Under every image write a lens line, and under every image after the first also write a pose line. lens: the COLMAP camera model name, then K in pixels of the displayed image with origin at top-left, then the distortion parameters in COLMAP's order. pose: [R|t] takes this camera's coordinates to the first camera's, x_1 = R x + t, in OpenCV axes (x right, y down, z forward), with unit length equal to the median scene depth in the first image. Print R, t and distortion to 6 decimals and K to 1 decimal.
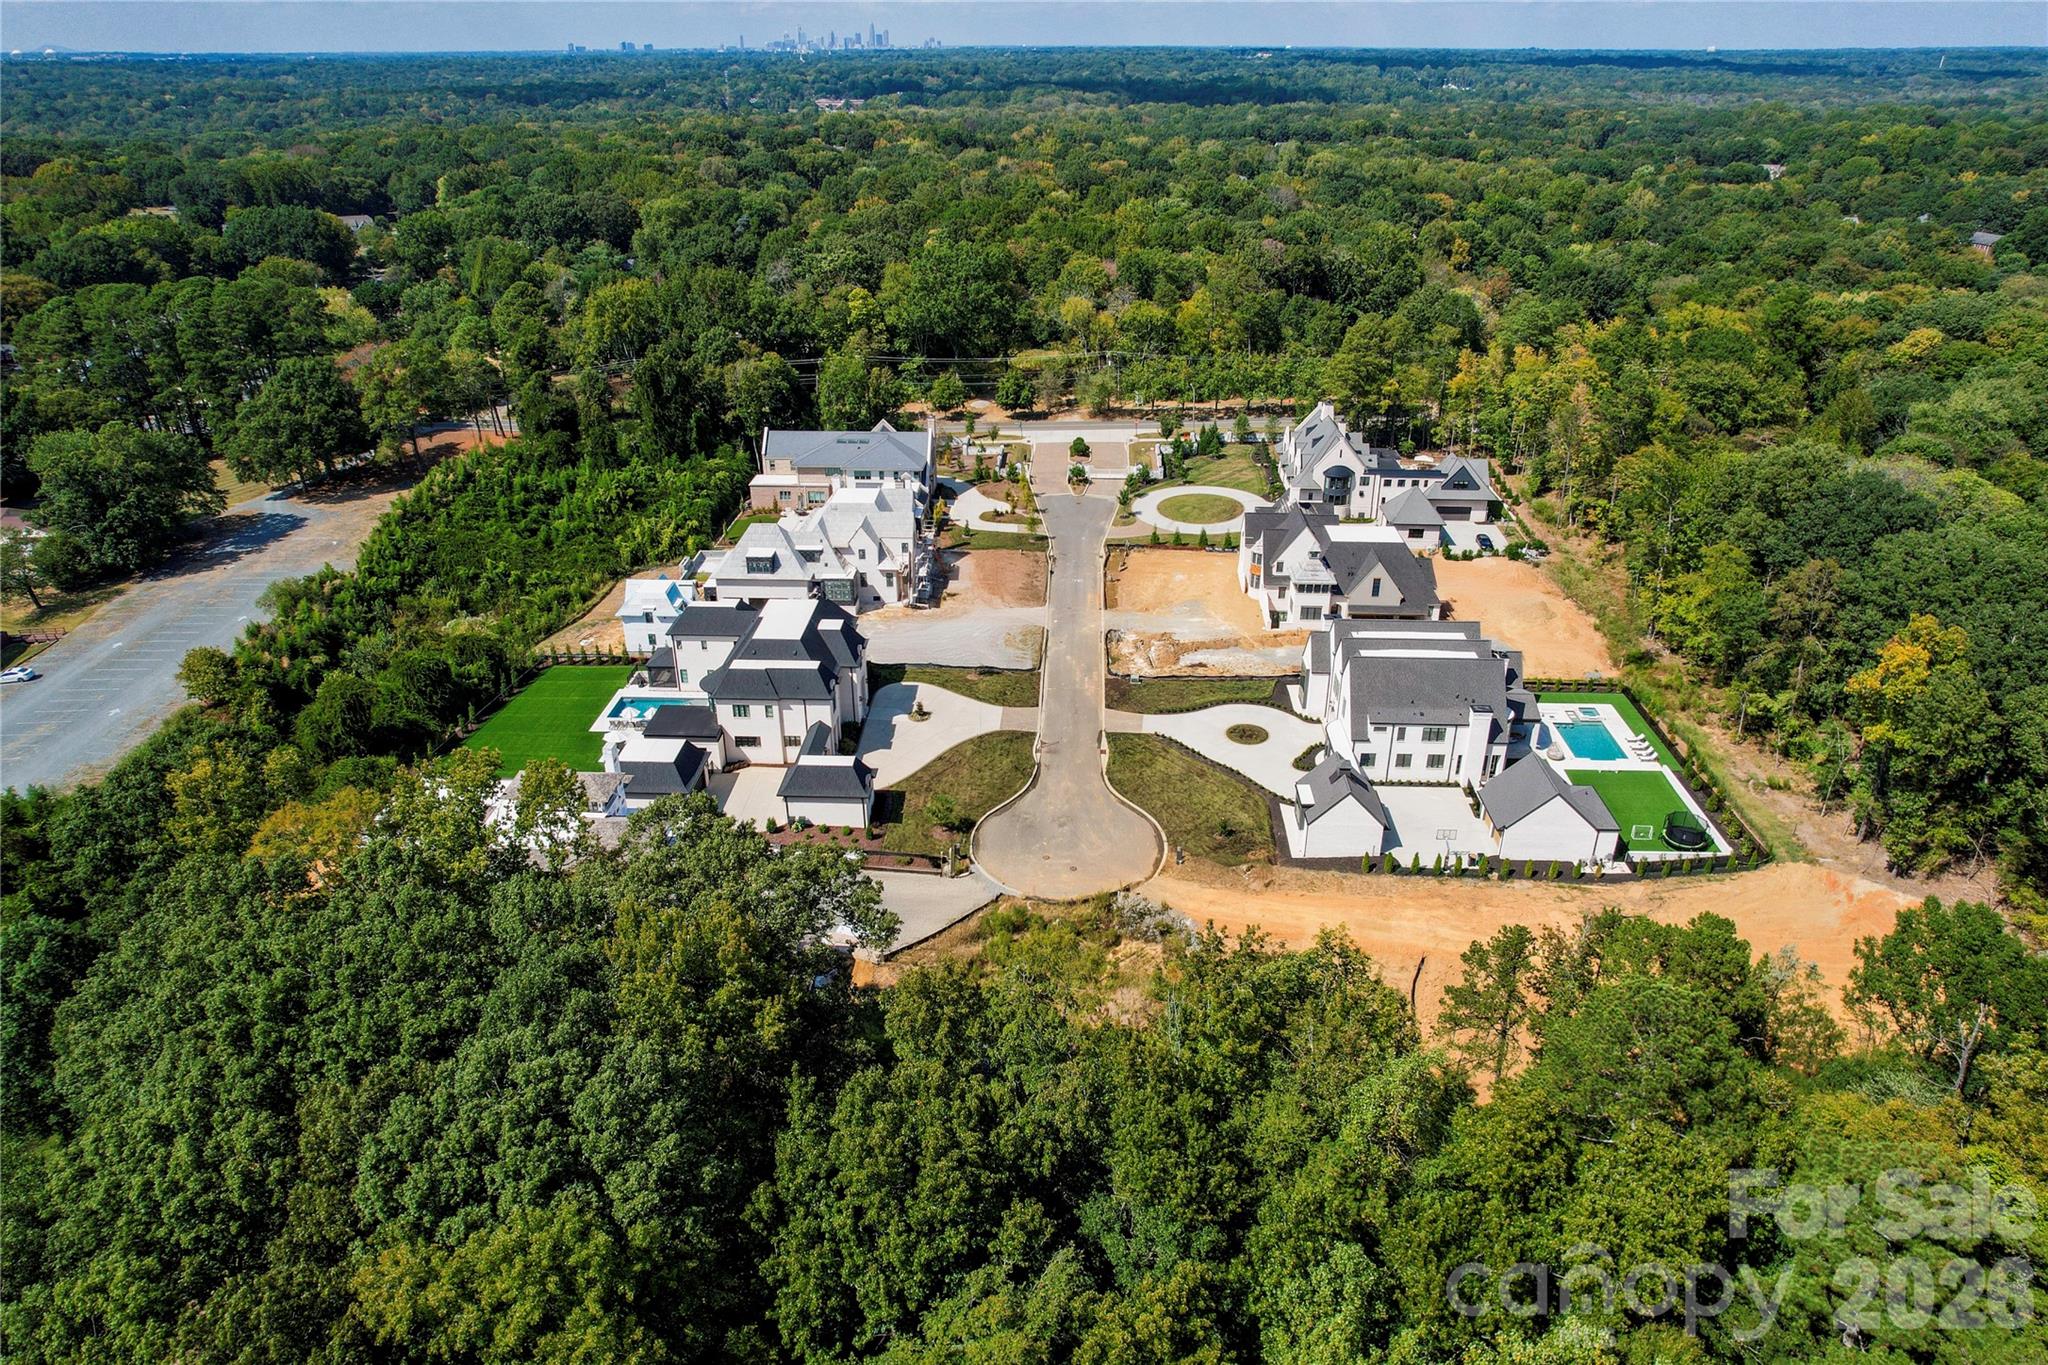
lens RADIAL K [[1302.5, 0, 1024.8], [0, 1302.5, 686.1], [0, 0, 1]] dist [-0.037026, 0.004585]
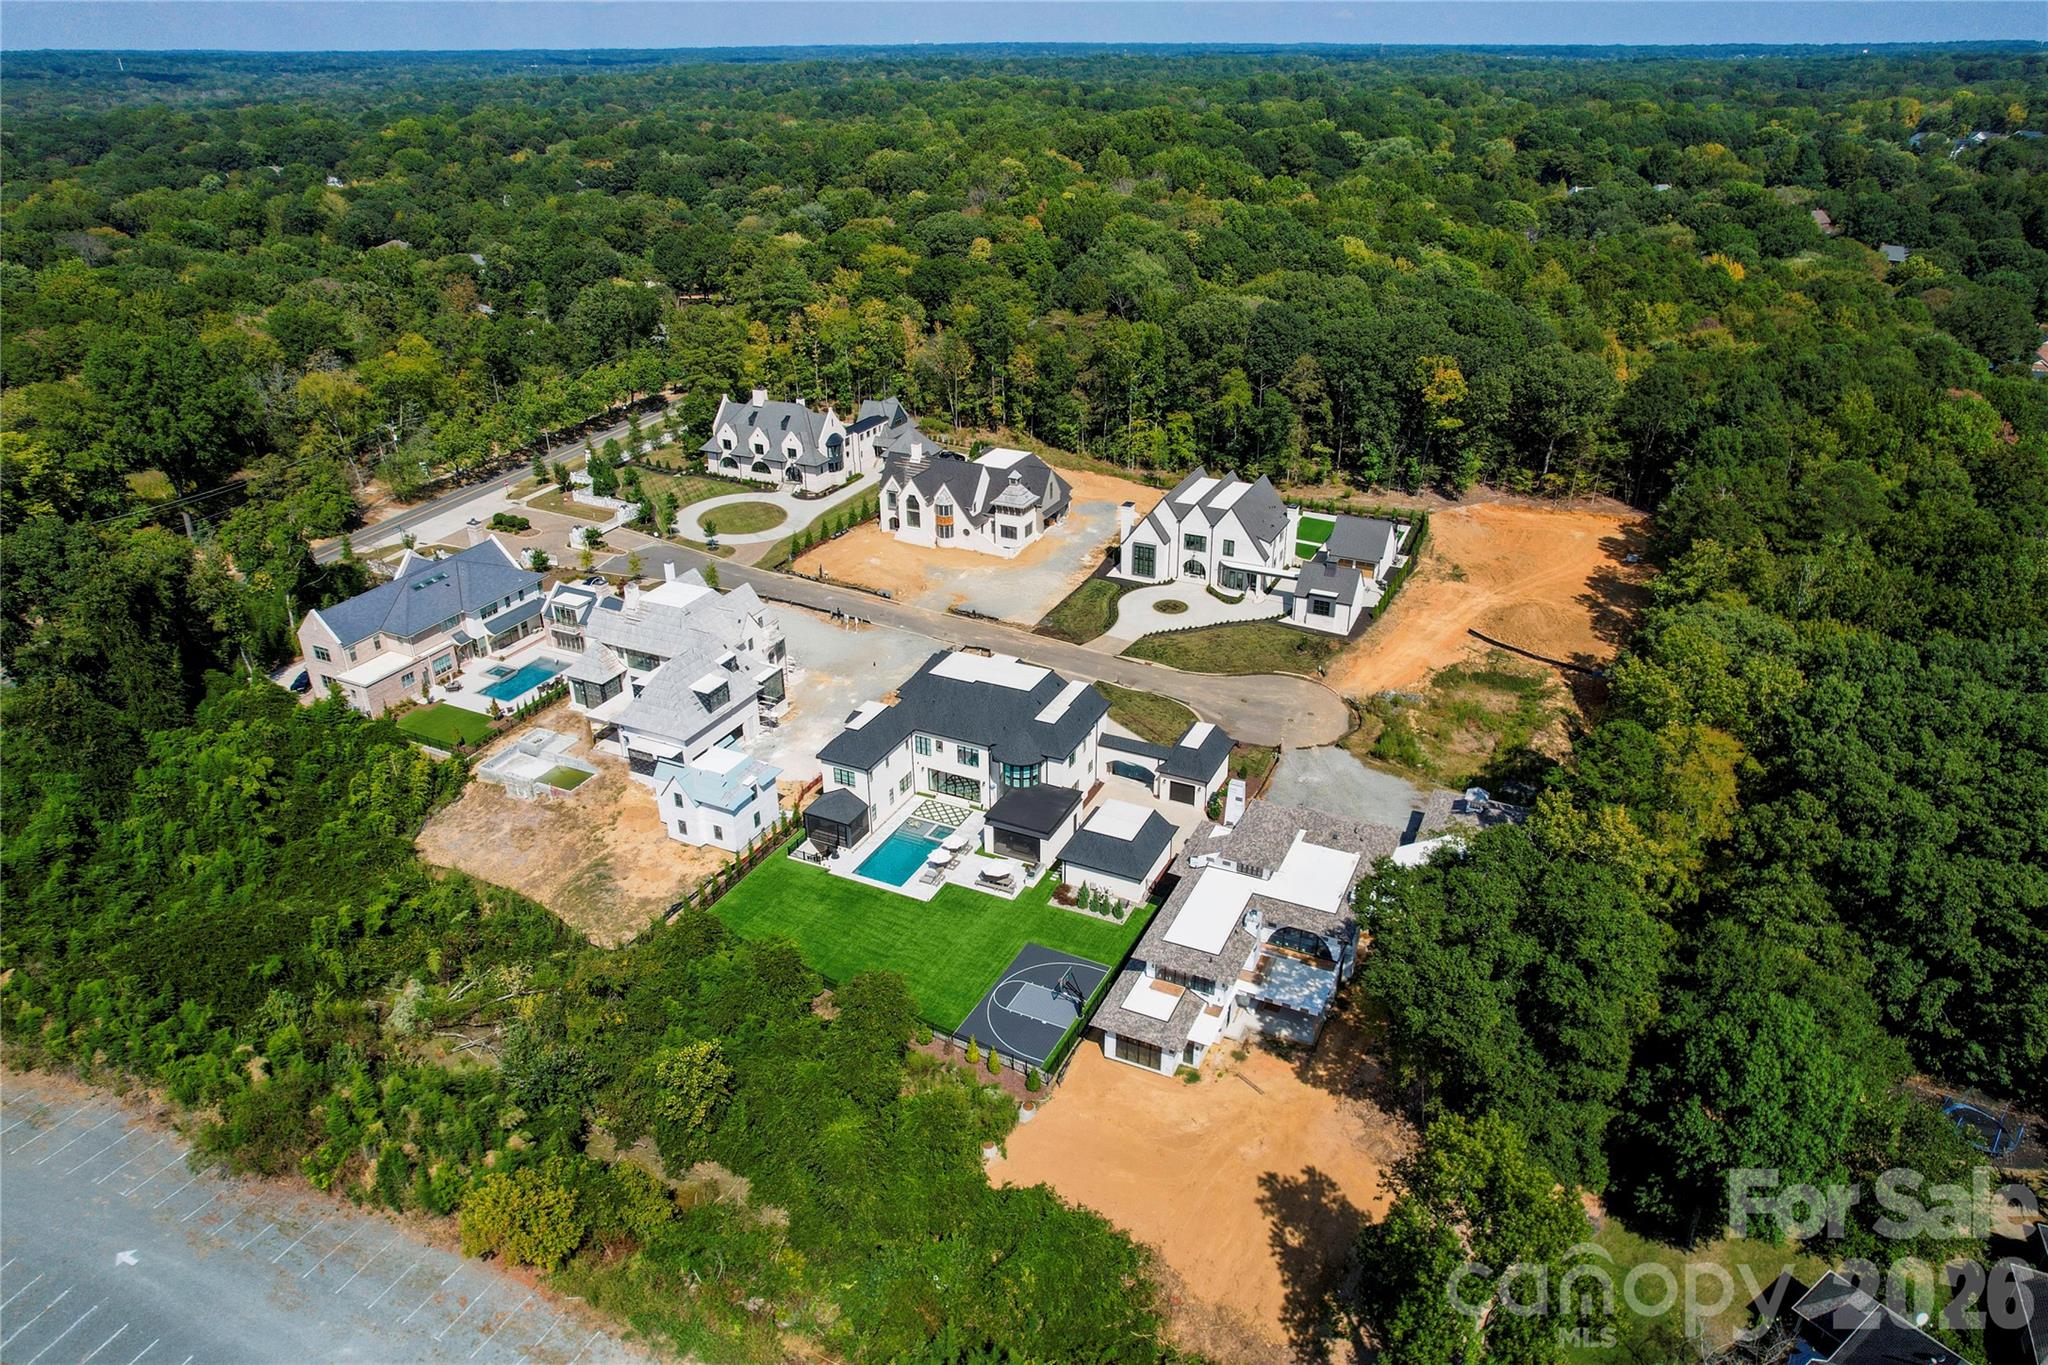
lens RADIAL K [[1302.5, 0, 1024.2], [0, 1302.5, 683.4], [0, 0, 1]] dist [-0.037026, 0.004585]
pose [[0.367608, -0.410314, 0.834569, -0.687951], [0.408410, 0.877465, 0.251509, -0.194867], [-0.835503, 0.248390, 0.490140, 0.389532]]
